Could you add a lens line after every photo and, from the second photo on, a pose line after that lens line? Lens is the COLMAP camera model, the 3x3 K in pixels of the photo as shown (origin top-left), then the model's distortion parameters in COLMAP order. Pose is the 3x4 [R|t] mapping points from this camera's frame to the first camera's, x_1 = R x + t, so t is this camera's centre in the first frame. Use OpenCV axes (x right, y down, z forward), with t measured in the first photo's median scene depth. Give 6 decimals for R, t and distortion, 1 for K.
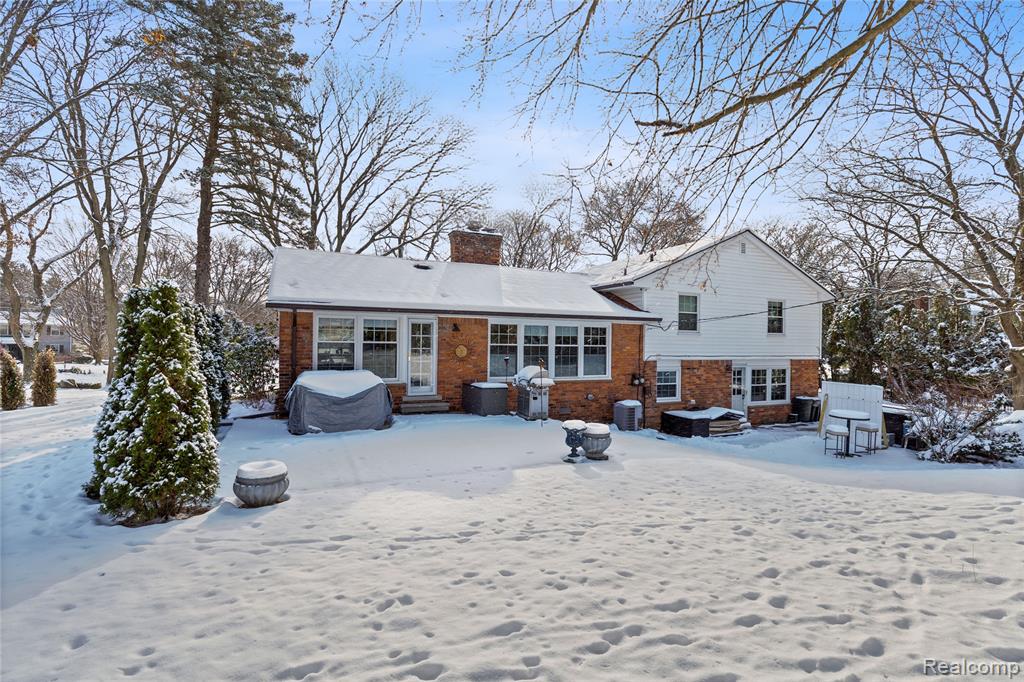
lens RADIAL K [[482.0, 0, 512.0], [0, 482.0, 341.0], [0, 0, 1]] dist [-0.001525, -0.000242]
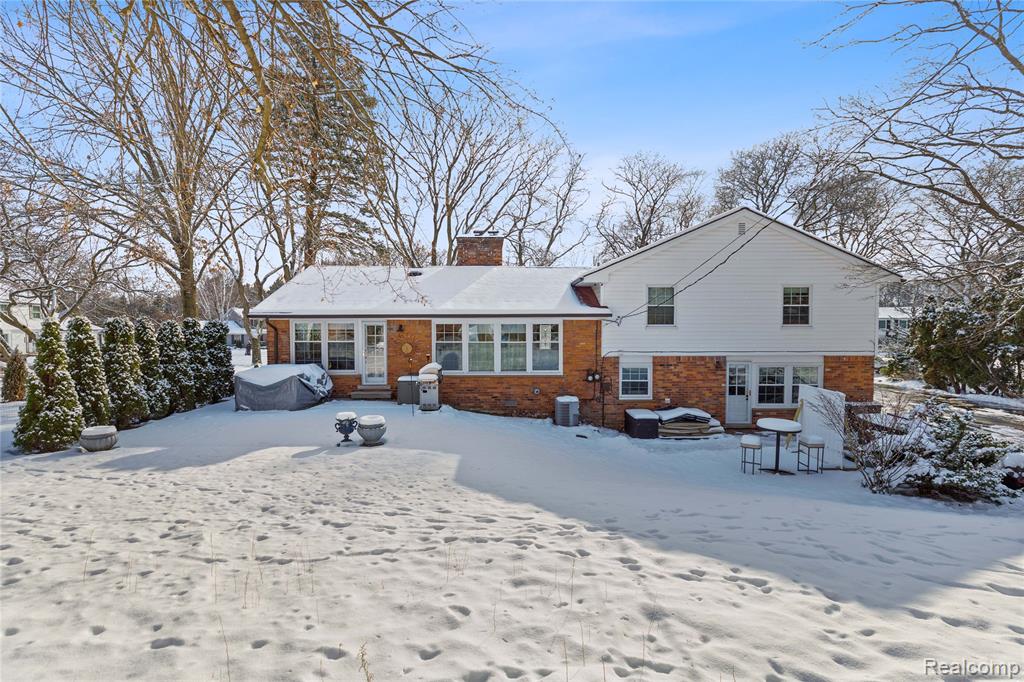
lens RADIAL K [[482.0, 0, 512.0], [0, 482.0, 341.0], [0, 0, 1]] dist [-0.001525, -0.000242]
pose [[0.915448, -0.000673, -0.402435, 0.554371], [0.014347, 0.999418, 0.030964, -0.026986], [0.402179, -0.034120, 0.914925, 0.027775]]
